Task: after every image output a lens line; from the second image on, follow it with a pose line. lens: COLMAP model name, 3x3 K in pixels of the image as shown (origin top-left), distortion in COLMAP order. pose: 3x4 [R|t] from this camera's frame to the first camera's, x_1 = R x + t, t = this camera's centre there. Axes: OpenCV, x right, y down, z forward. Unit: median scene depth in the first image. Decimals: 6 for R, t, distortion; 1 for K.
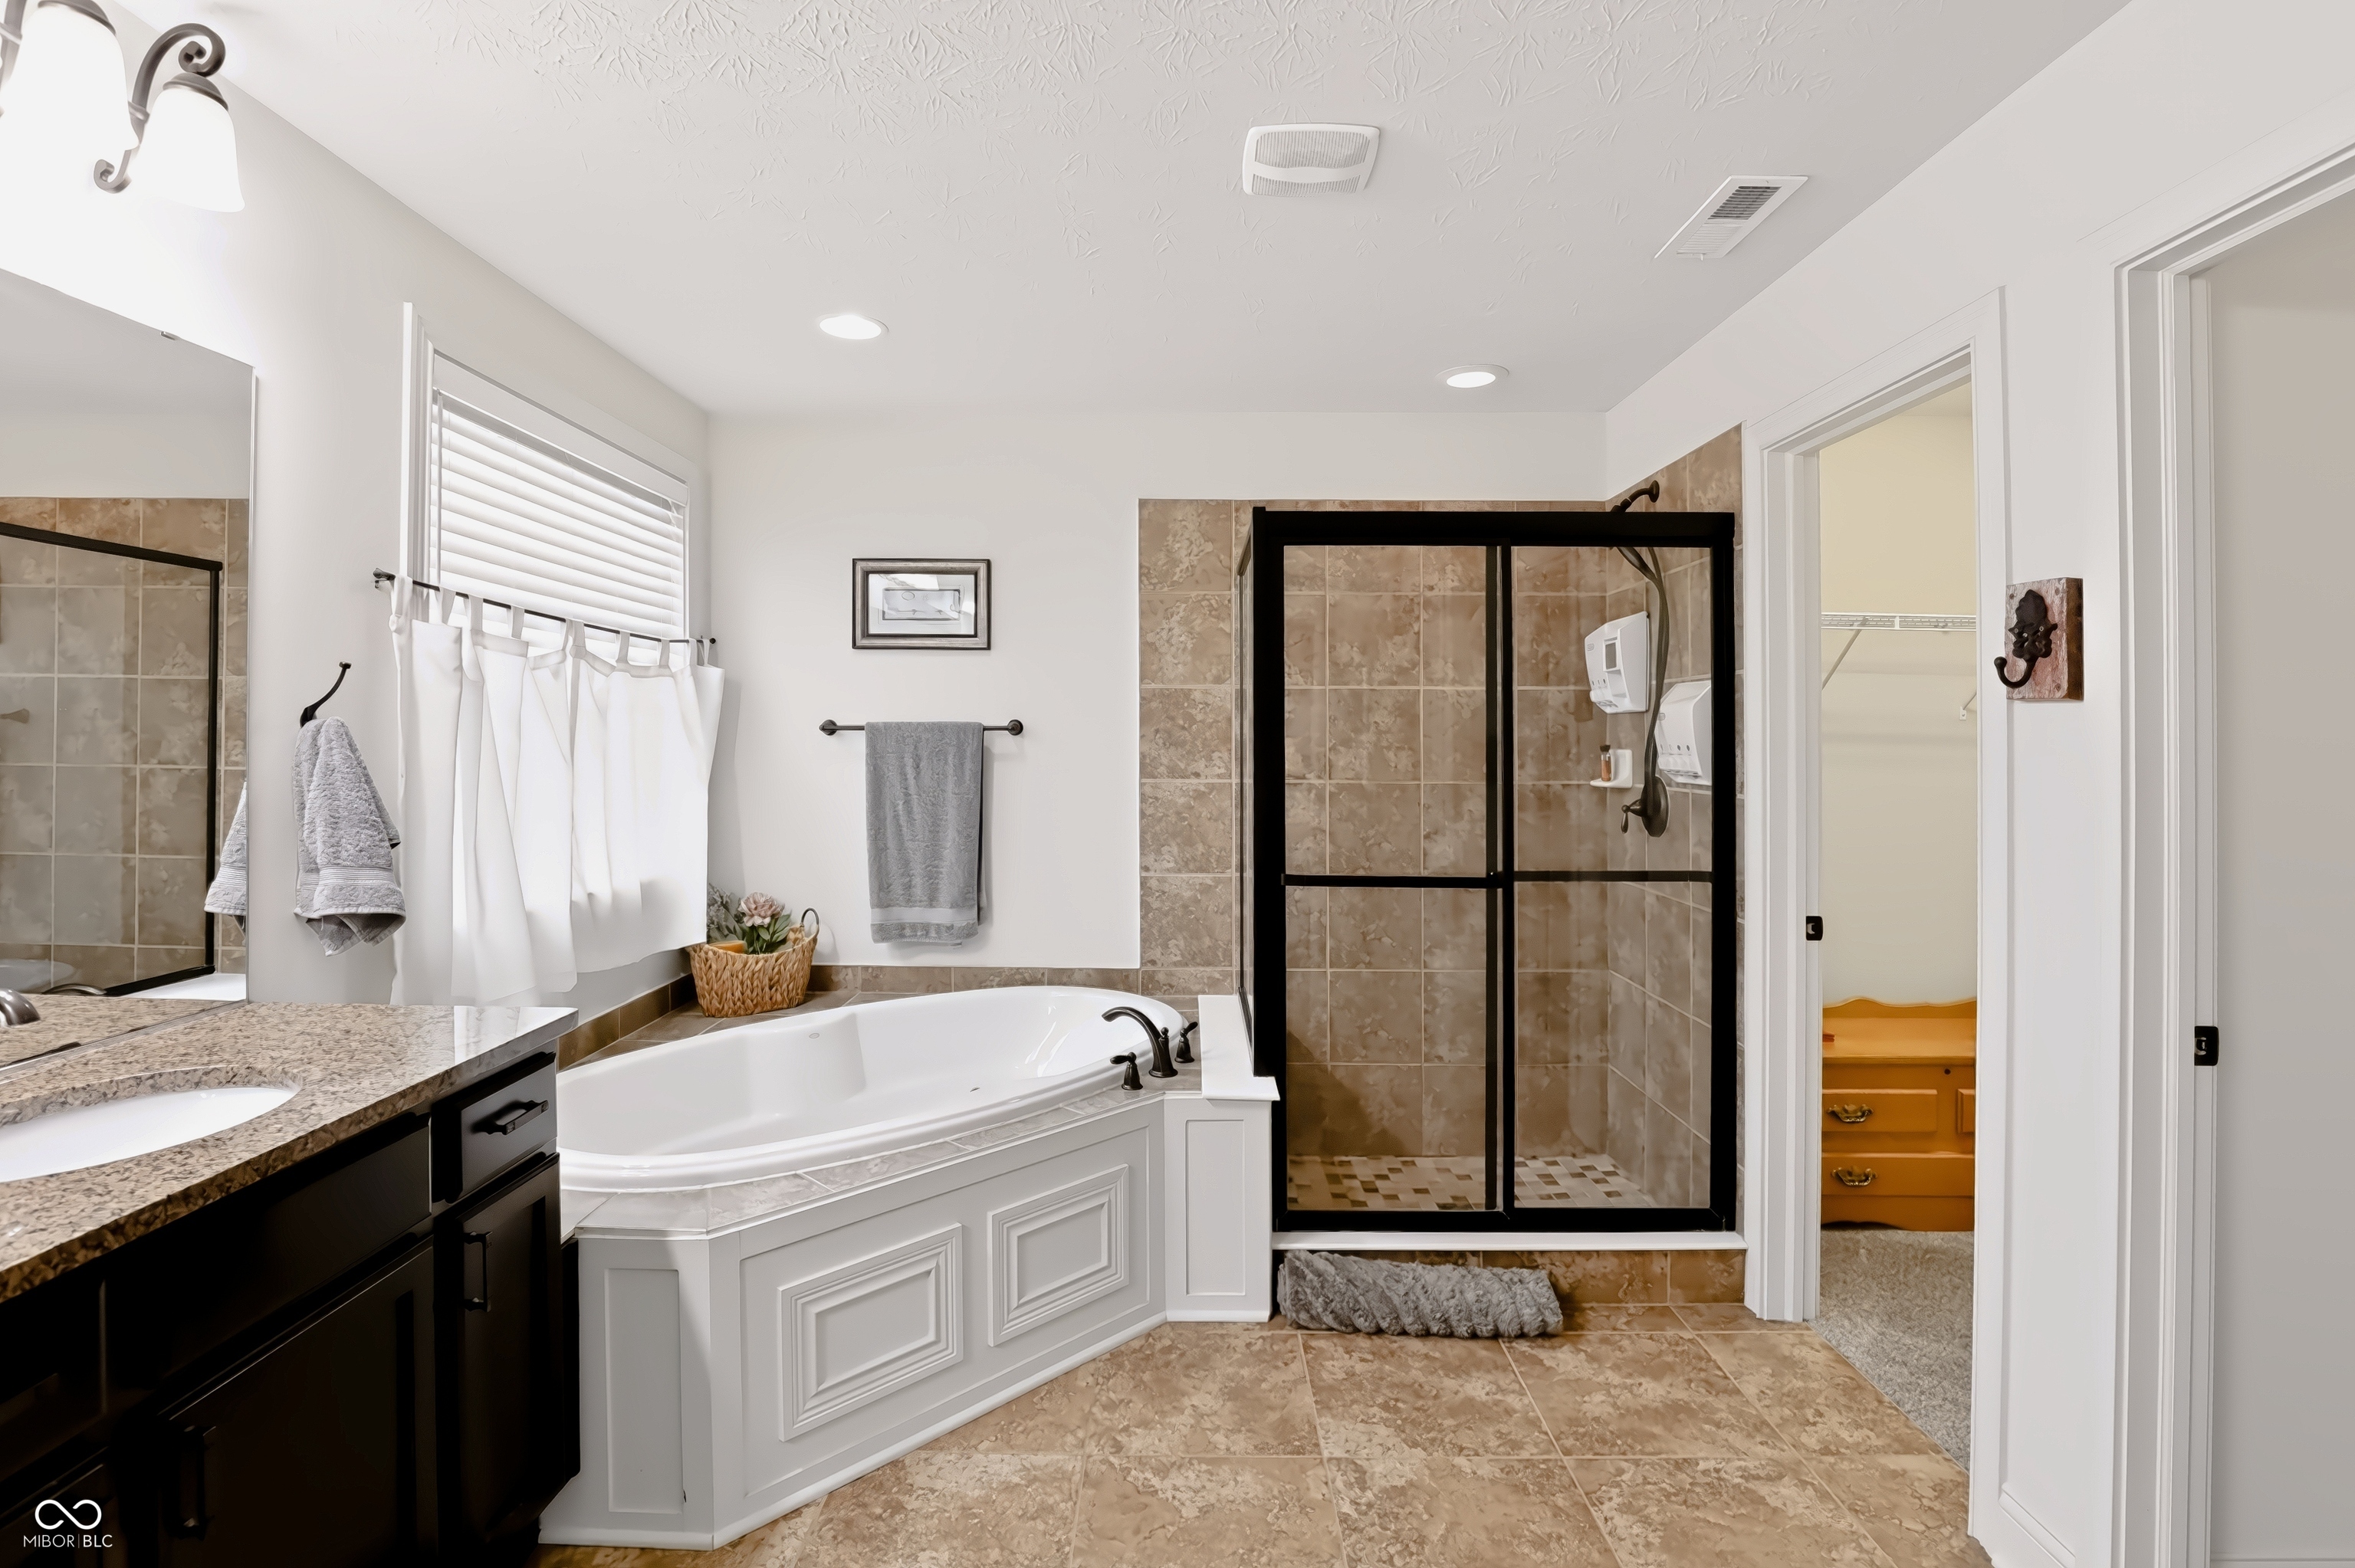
lens RADIAL K [[1113.9, 0, 1183.3], [0, 1113.9, 765.9], [0, 0, 1]] dist [-0.034273, 0.007475]
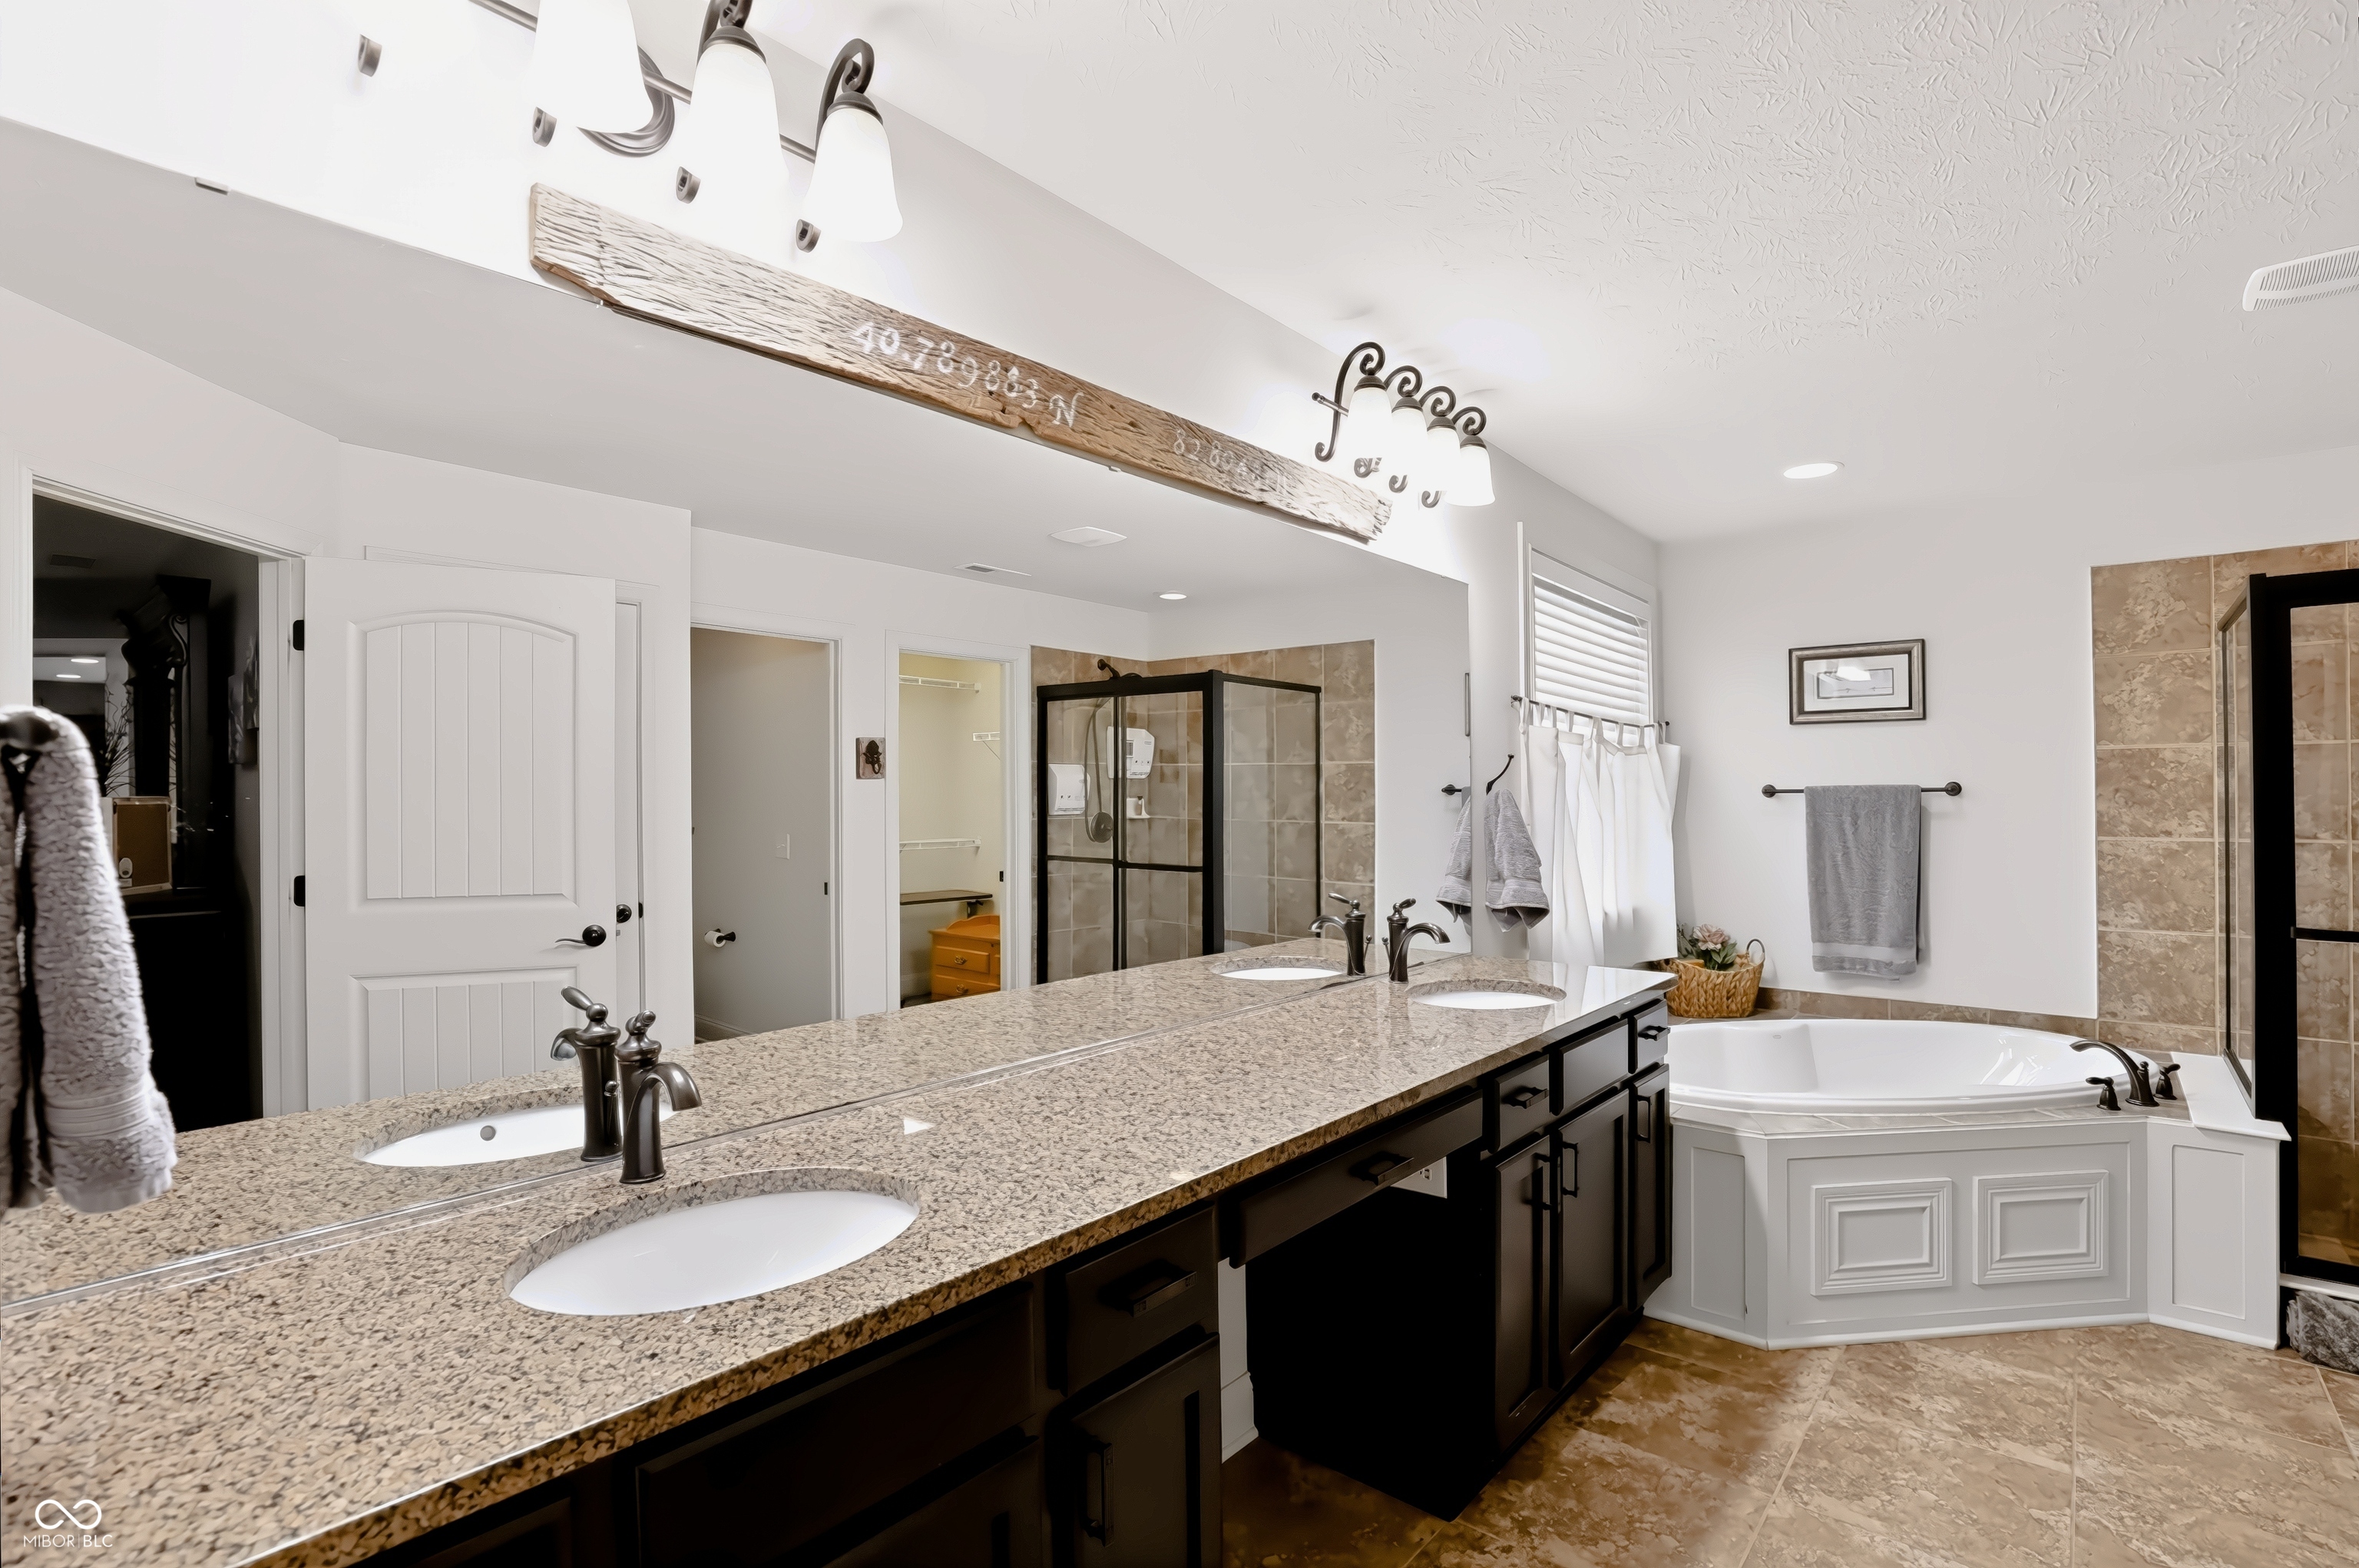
lens RADIAL K [[1115.9, 0, 1167.9], [0, 1115.9, 807.9], [0, 0, 1]] dist [-0.034273, 0.007475]
pose [[0.768599, -0.003109, -0.639723, -0.057045], [-0.009715, 0.999816, -0.016532, 0.010899], [0.639657, 0.018922, 0.768427, -0.368571]]
